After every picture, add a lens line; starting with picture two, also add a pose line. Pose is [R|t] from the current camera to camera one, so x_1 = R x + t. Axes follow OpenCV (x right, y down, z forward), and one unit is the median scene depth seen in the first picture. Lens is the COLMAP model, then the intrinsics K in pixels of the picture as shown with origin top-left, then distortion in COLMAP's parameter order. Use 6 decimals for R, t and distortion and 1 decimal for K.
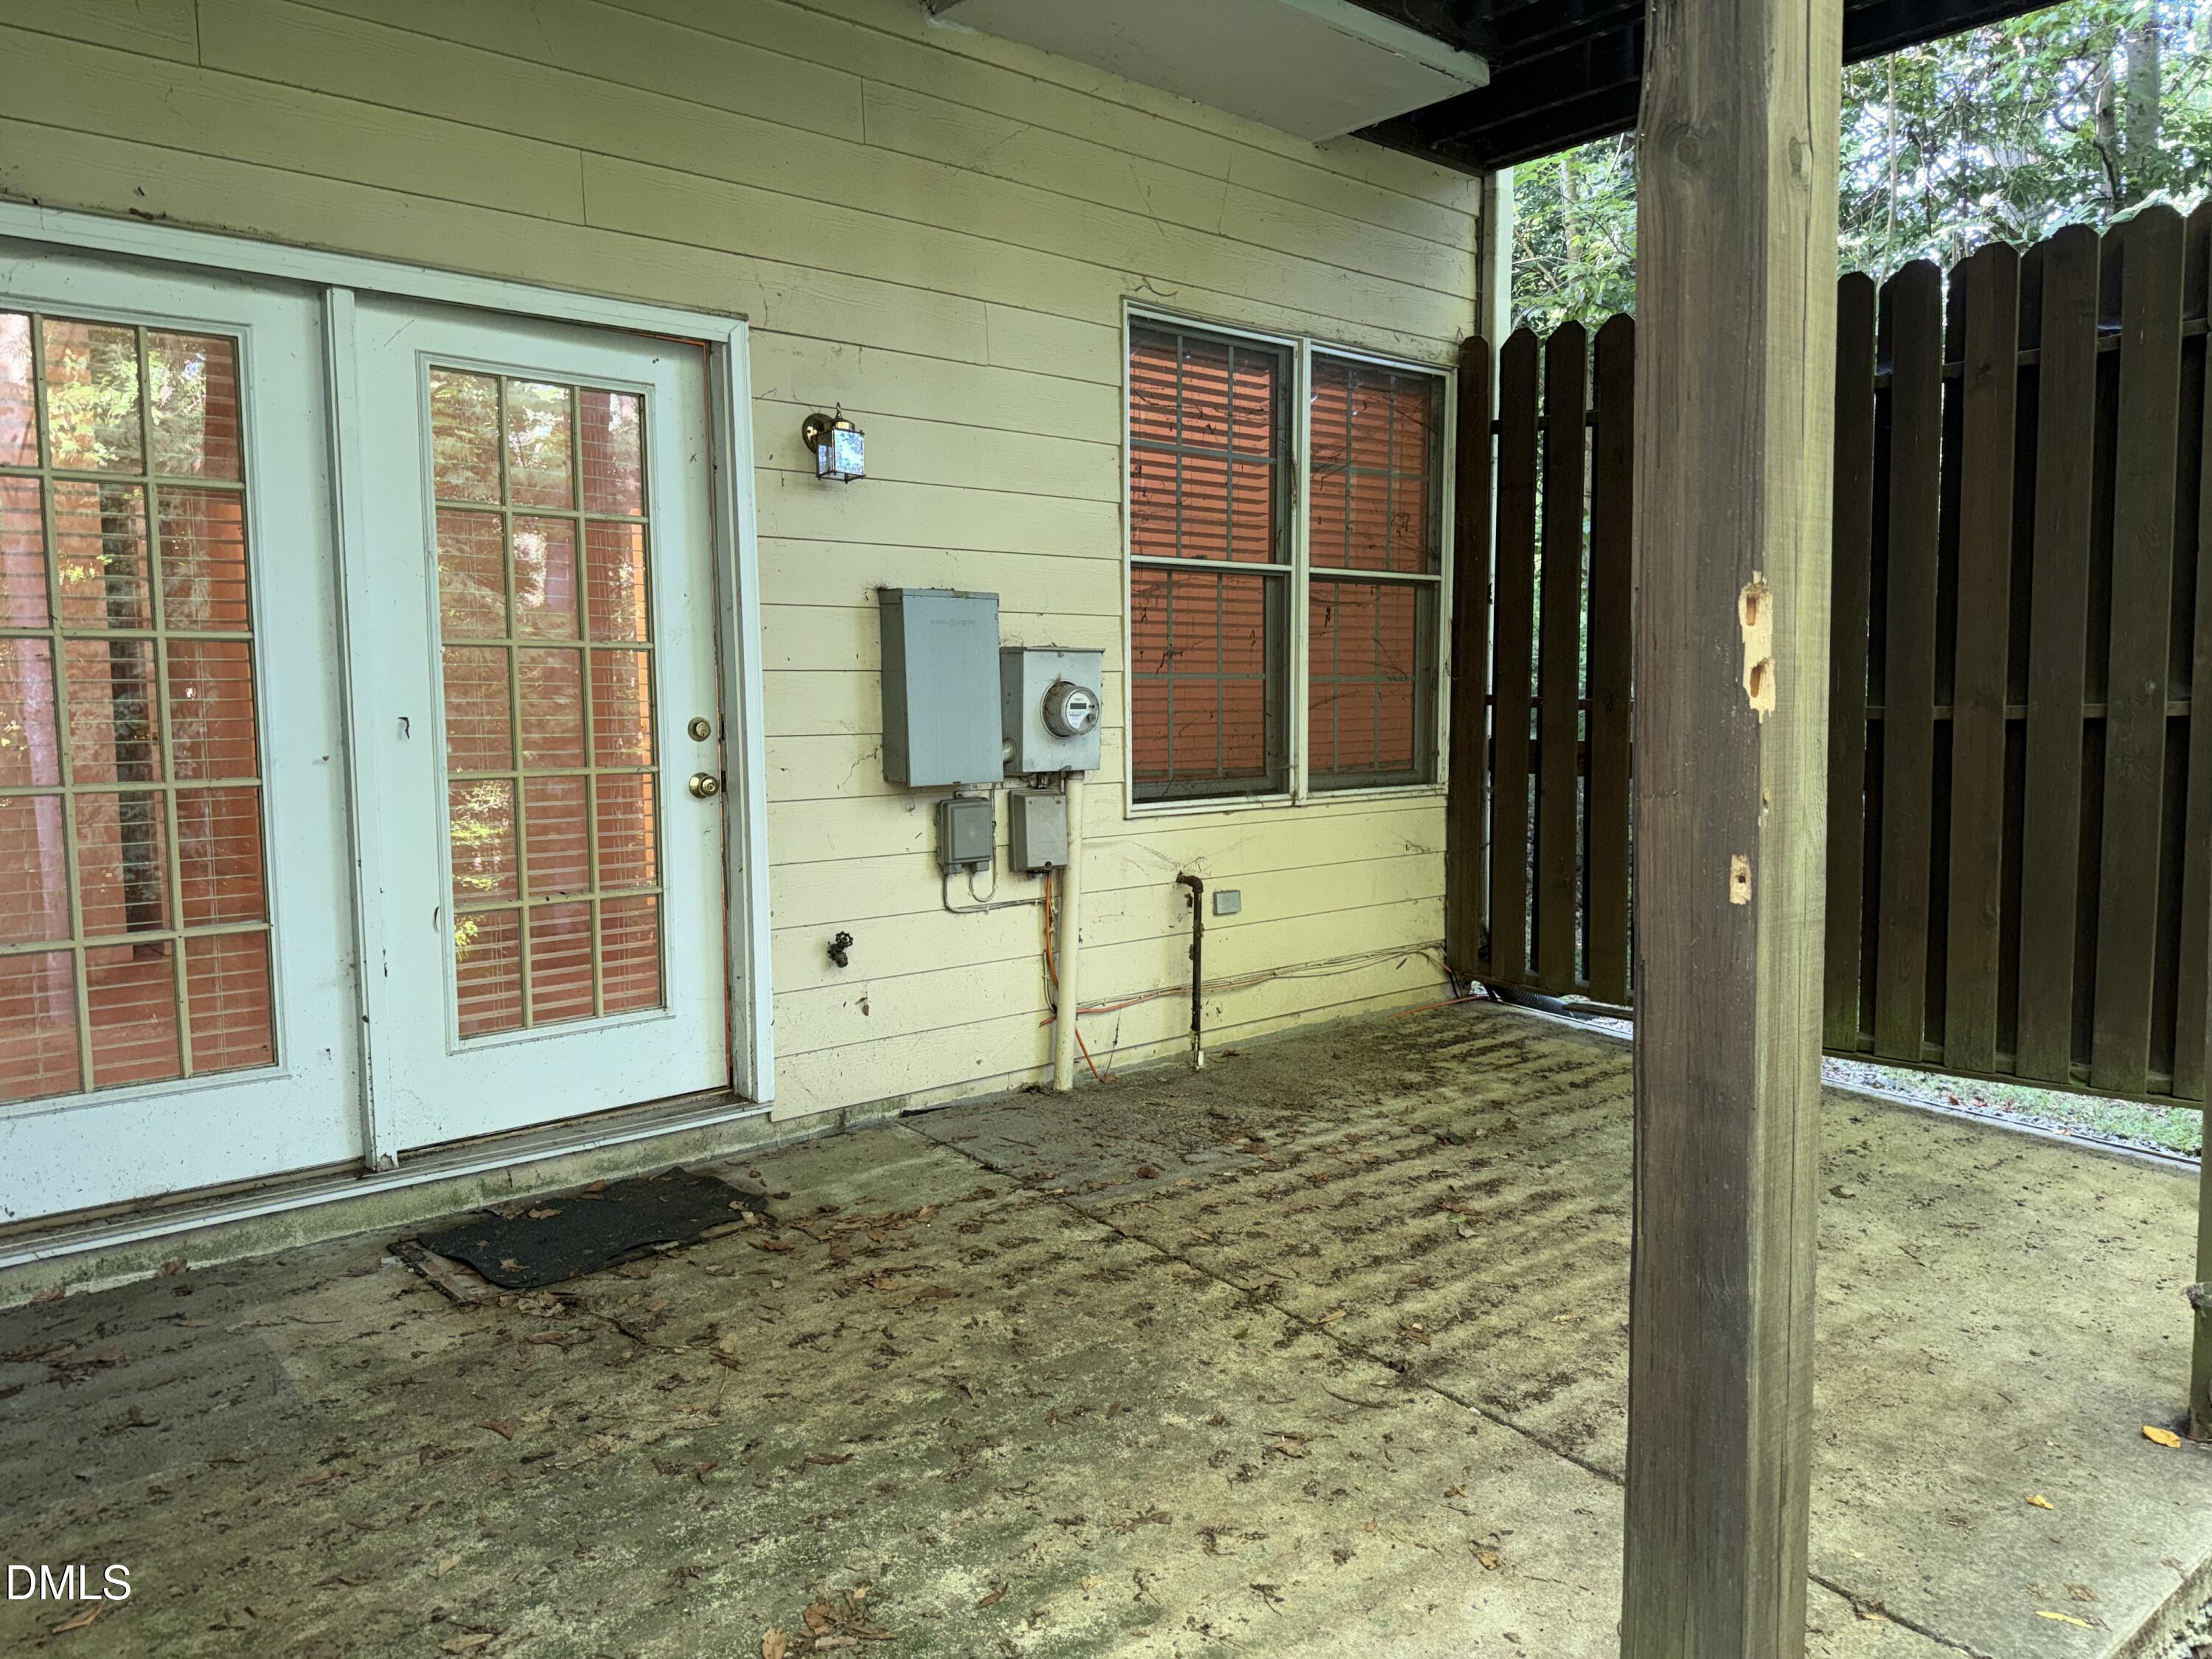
lens RADIAL K [[1576.2, 0, 1104.6], [0, 1576.2, 840.8], [0, 0, 1]] dist [0.134672, -0.225240]
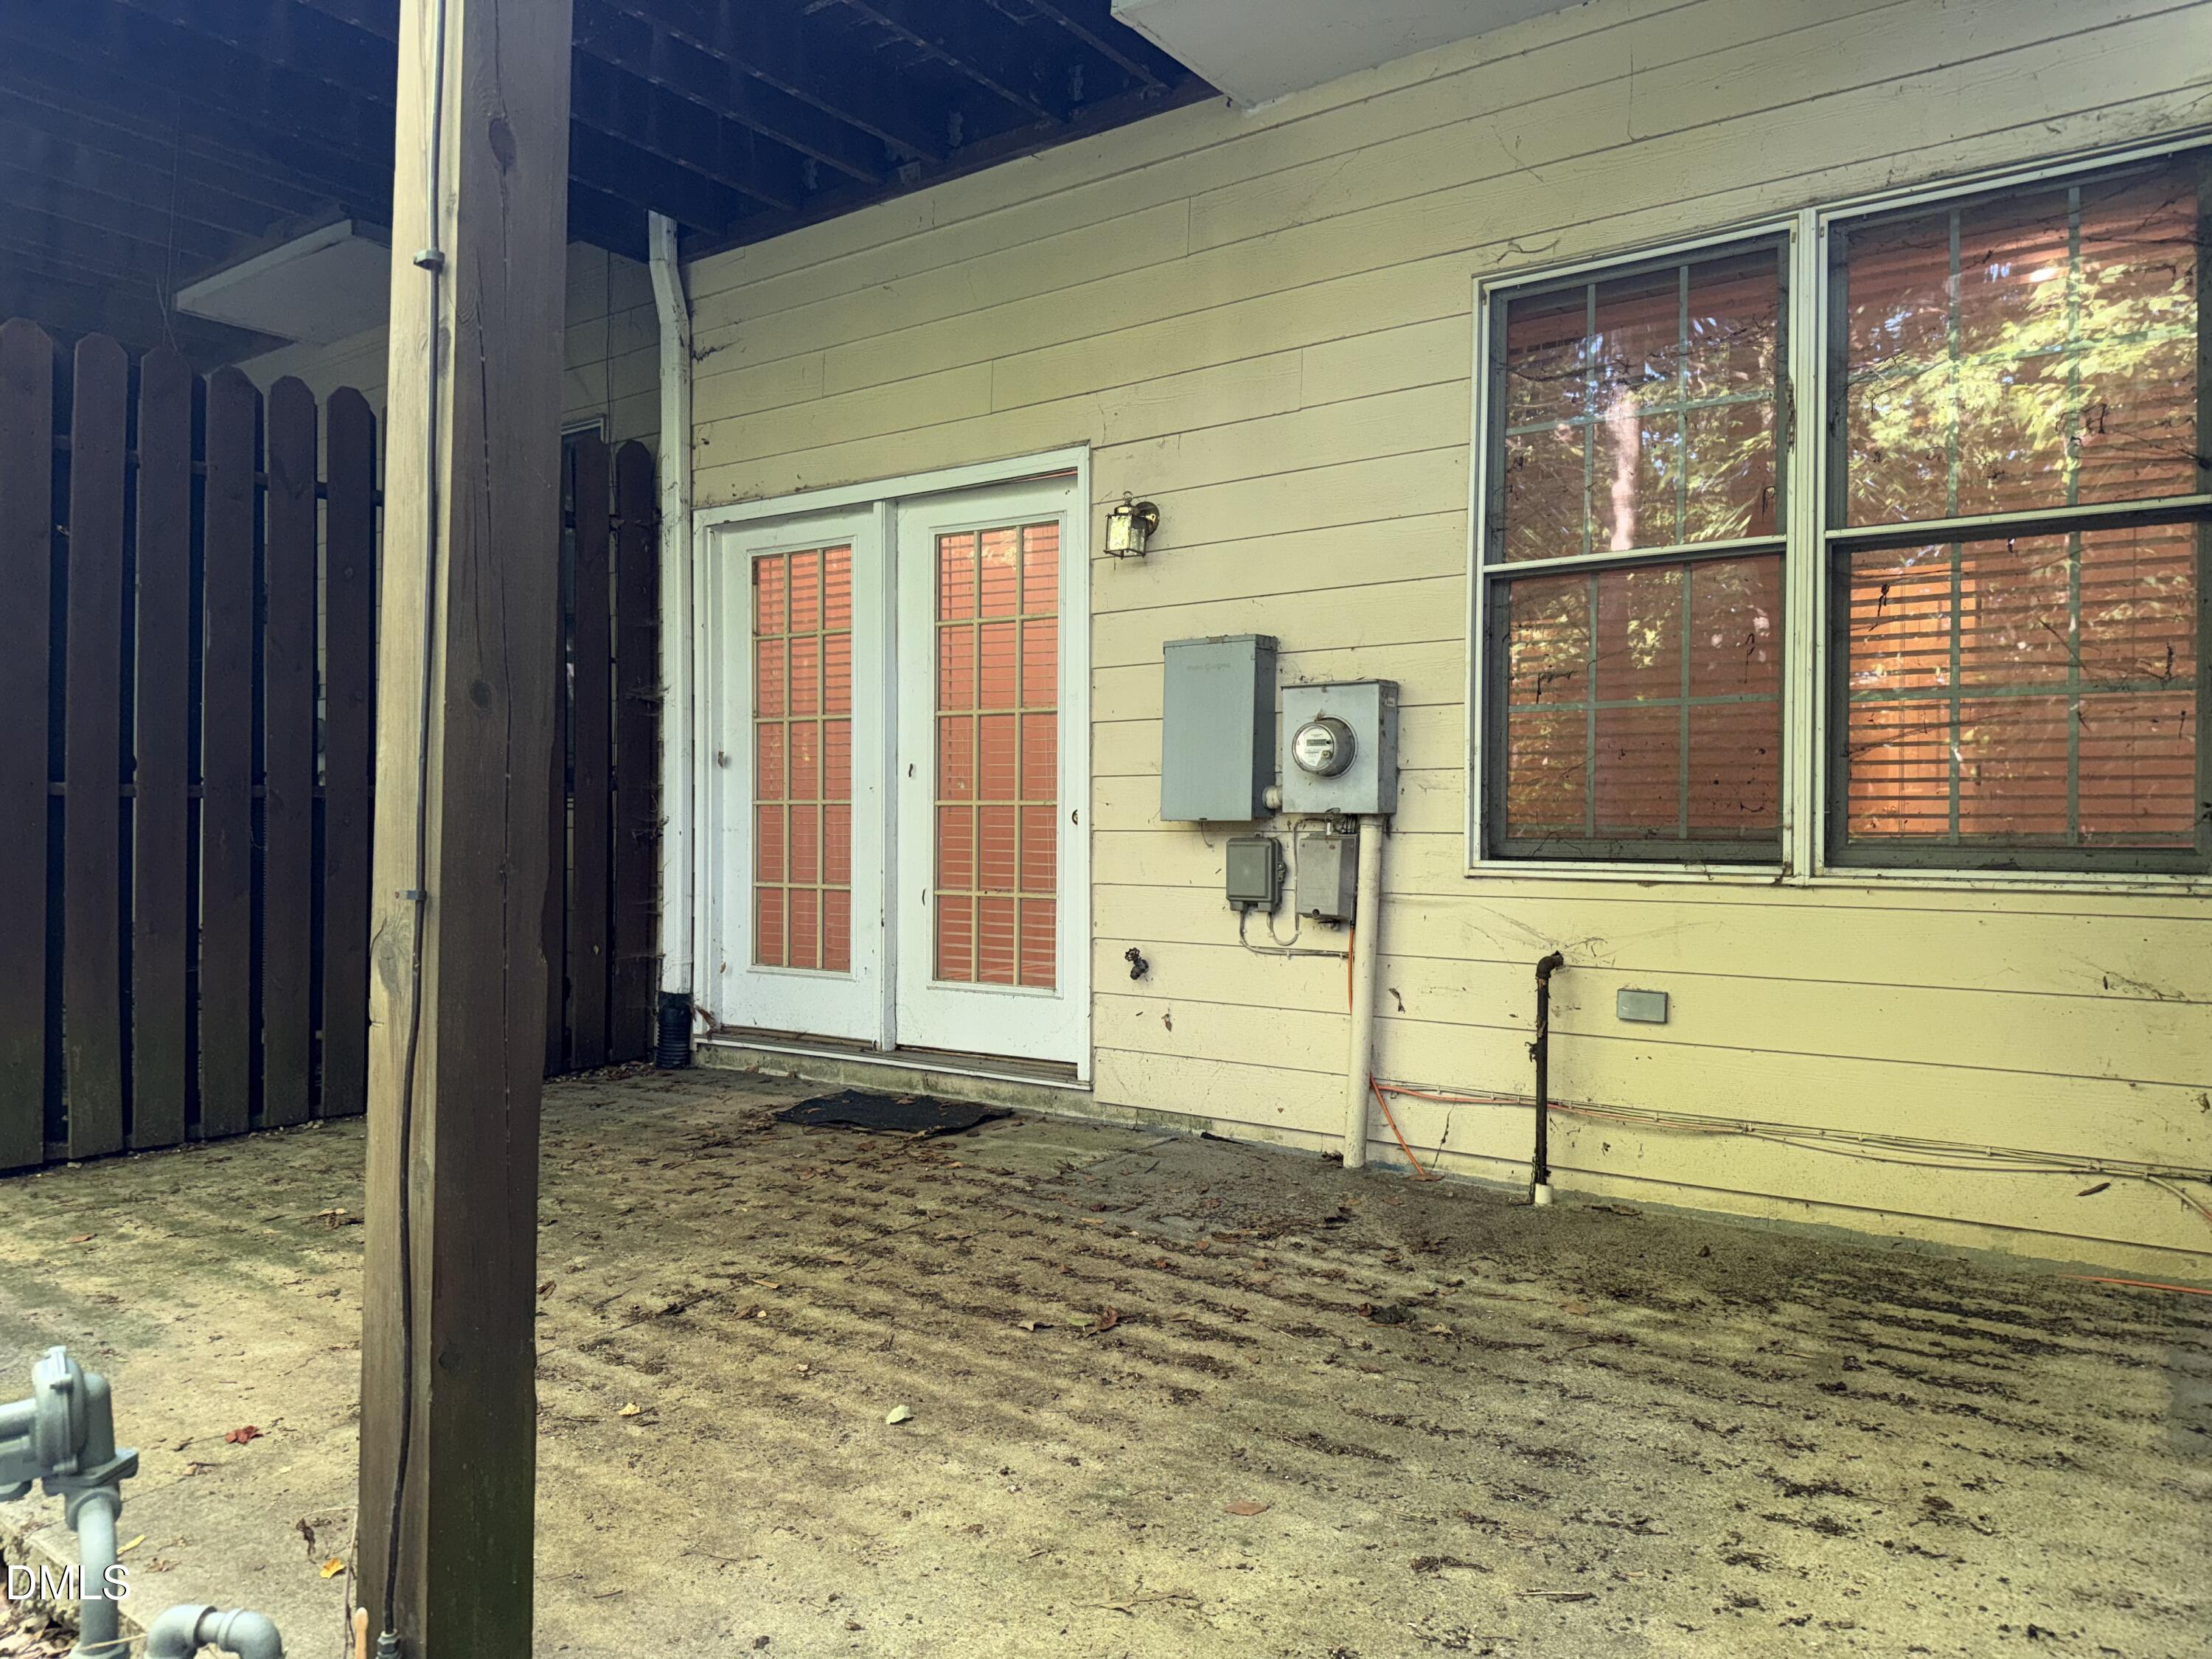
lens RADIAL K [[1586.1, 0, 1097.3], [0, 1586.1, 833.3], [0, 0, 1]] dist [0.127959, -0.176665]
pose [[0.211240, 0.009846, -0.977385, 0.926447], [-0.101411, 0.994774, -0.011897, -0.007657], [0.972159, 0.101630, 0.211134, 0.718006]]
